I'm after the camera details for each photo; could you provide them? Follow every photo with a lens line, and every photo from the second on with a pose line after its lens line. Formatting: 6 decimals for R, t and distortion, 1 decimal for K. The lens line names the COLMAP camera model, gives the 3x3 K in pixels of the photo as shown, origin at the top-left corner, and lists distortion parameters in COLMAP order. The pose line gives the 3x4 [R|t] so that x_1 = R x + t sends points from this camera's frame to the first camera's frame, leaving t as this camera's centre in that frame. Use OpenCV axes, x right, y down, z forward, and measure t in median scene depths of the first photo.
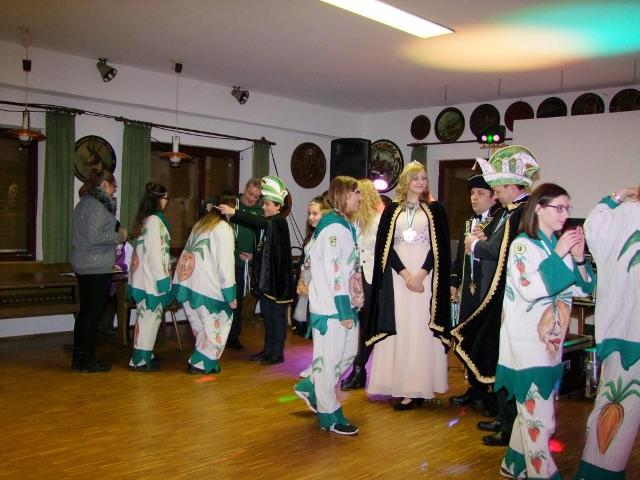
lens RADIAL K [[644.2, 0, 309.5], [0, 644.2, 247.9], [0, 0, 1]] dist [-0.057532, 0.015671]
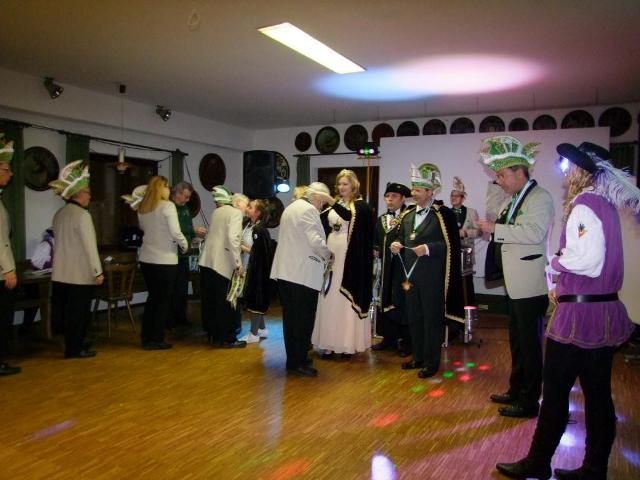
lens RADIAL K [[529.0, 0, 312.2], [0, 529.0, 246.5], [0, 0, 1]] dist [-0.145748, 0.153334]
pose [[0.958751, -0.038460, 0.281634, -0.130628], [0.034163, 0.999213, 0.020151, -0.004780], [-0.282188, -0.009699, 0.959310, 0.011395]]
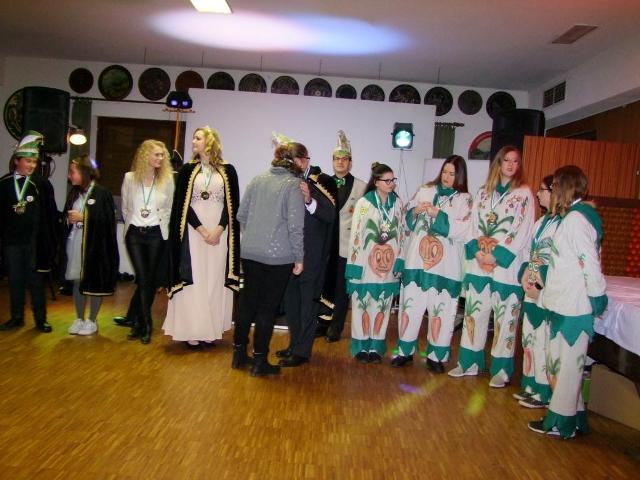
lens RADIAL K [[644.2, 0, 309.5], [0, 644.2, 247.9], [0, 0, 1]] dist [-0.057532, 0.015671]
pose [[0.717416, -0.038140, 0.695600, -0.317393], [-0.009871, 0.997843, 0.064893, -0.001380], [-0.696575, -0.053422, 0.715493, 0.068631]]
